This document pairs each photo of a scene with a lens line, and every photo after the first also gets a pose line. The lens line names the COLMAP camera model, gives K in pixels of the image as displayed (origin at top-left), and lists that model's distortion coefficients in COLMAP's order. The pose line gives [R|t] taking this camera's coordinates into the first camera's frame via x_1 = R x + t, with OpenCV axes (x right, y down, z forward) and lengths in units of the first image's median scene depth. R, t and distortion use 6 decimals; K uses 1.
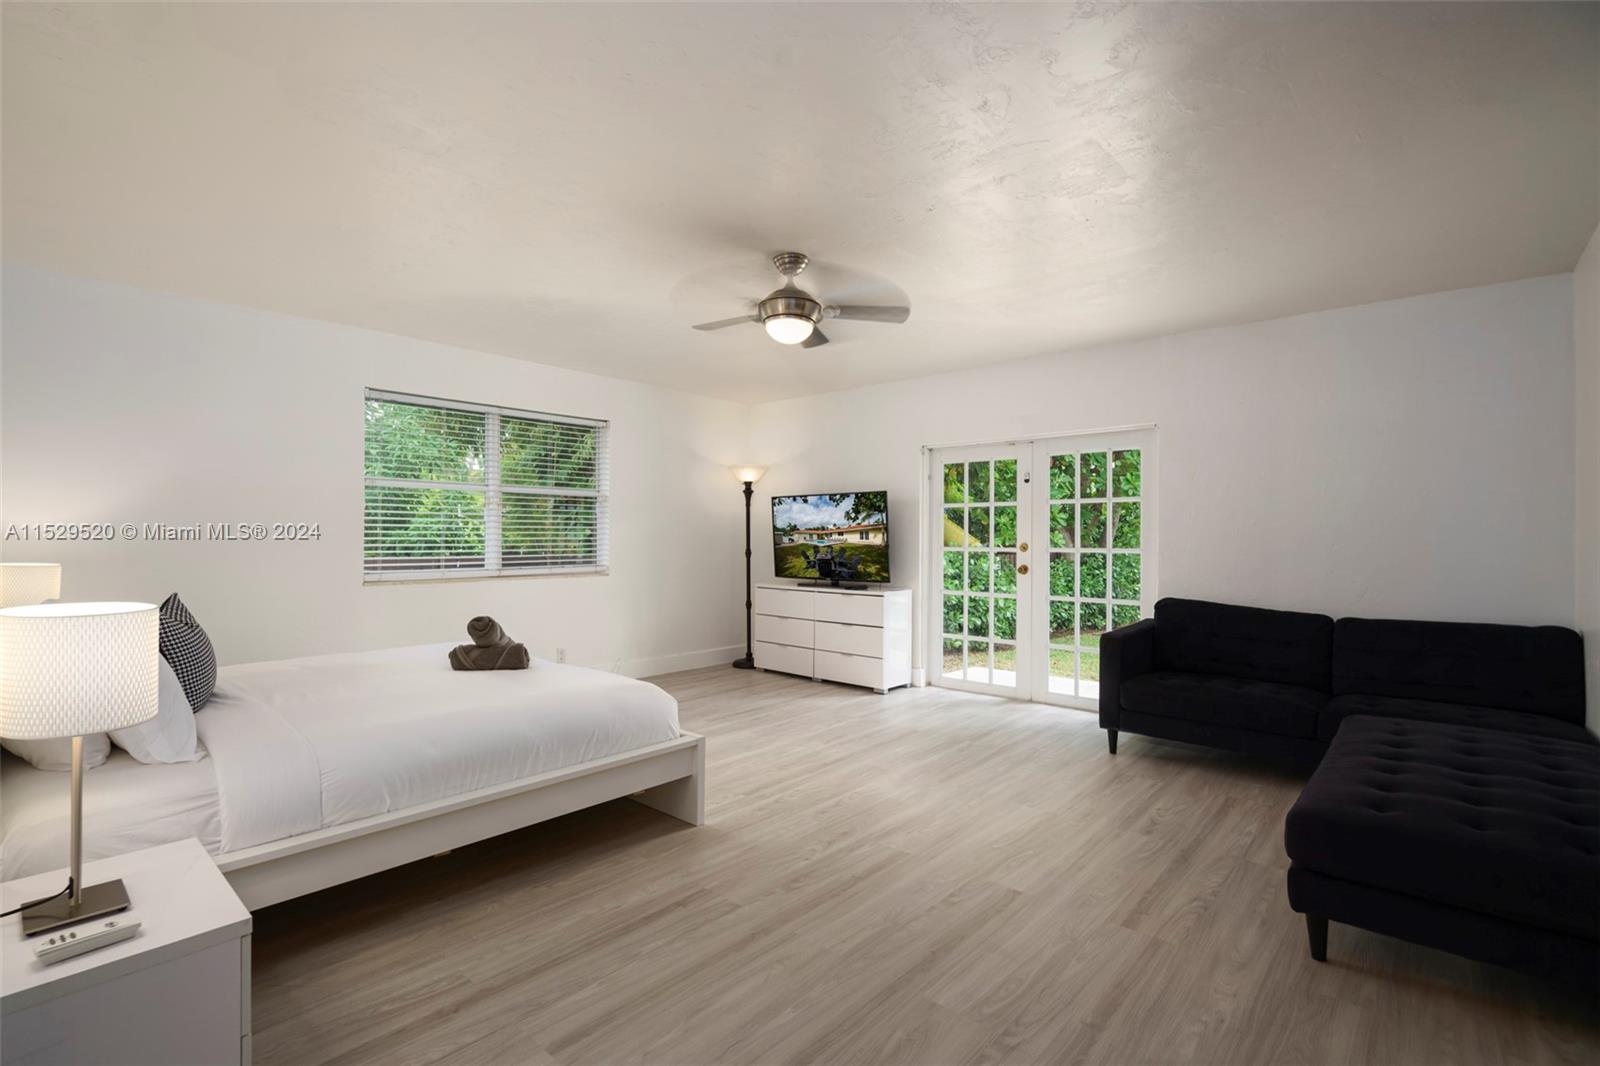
lens RADIAL K [[733.7, 0, 800.7], [0, 733.7, 533.3], [0, 0, 1]] dist [0.001752, 0.000056]
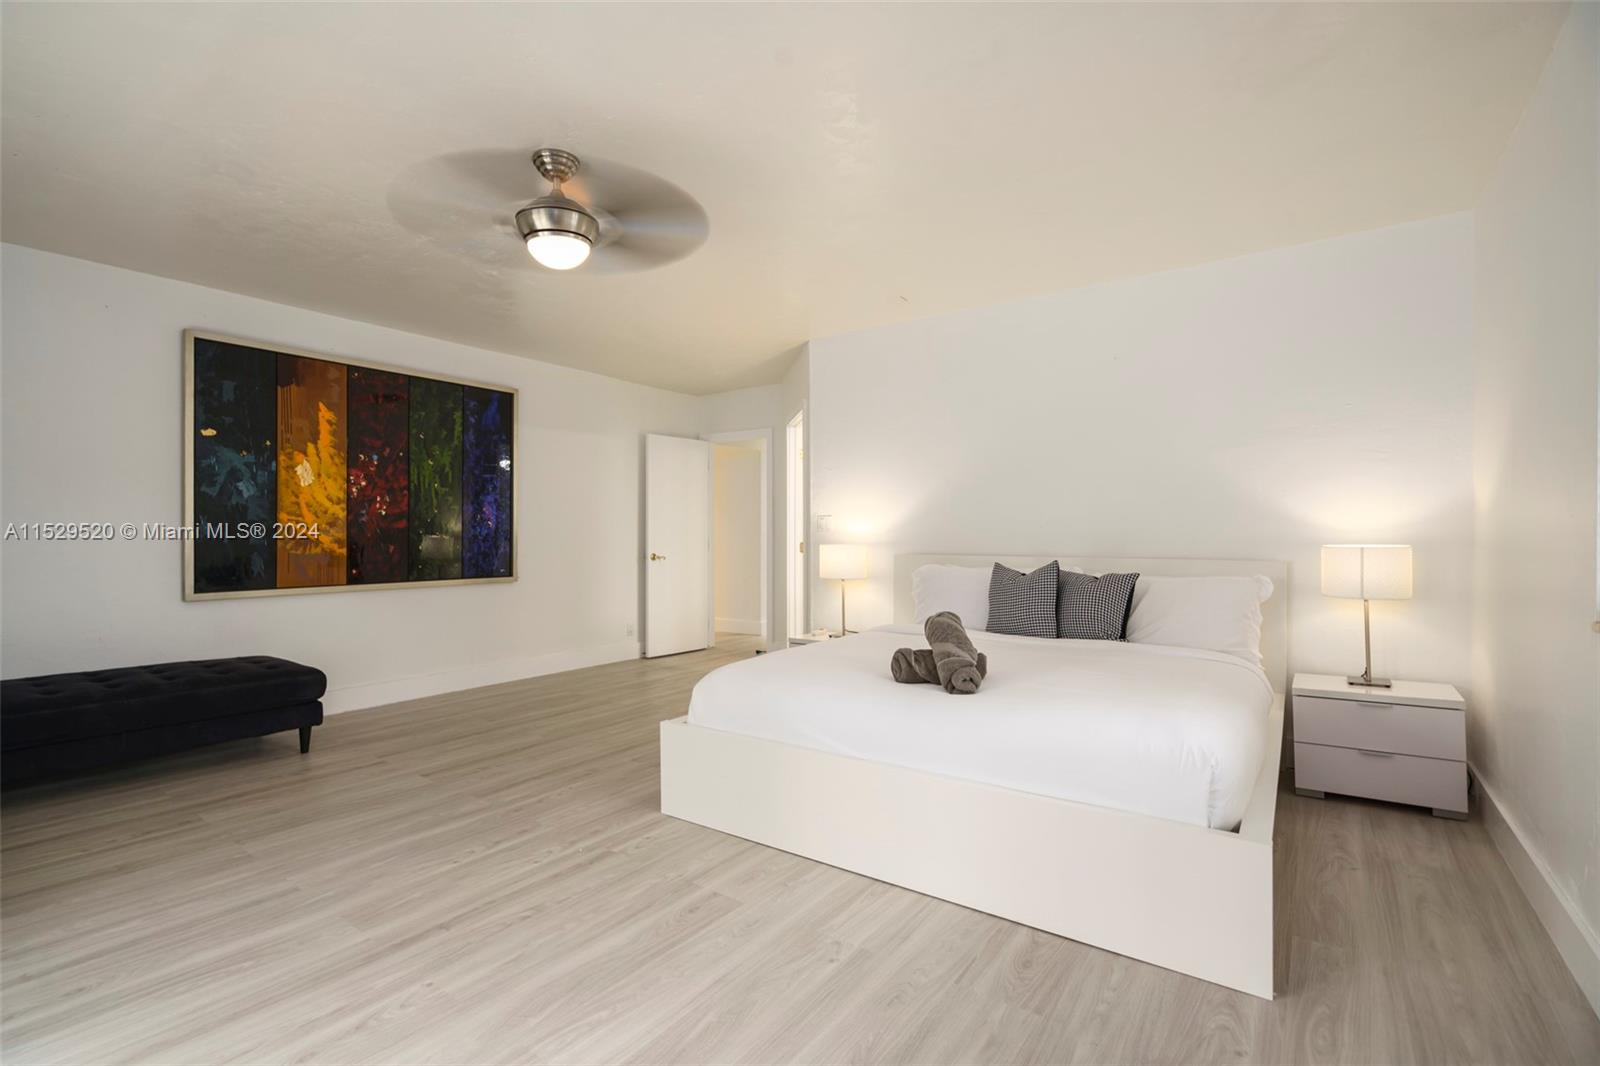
lens RADIAL K [[733.7, 0, 799.4], [0, 733.7, 534.3], [0, 0, 1]] dist [0.001752, 0.000056]
pose [[-0.994803, -0.010275, -0.101298, -0.193219], [-0.009850, 0.999940, -0.004697, 0.027357], [0.101341, -0.003674, -0.994845, 1.810455]]
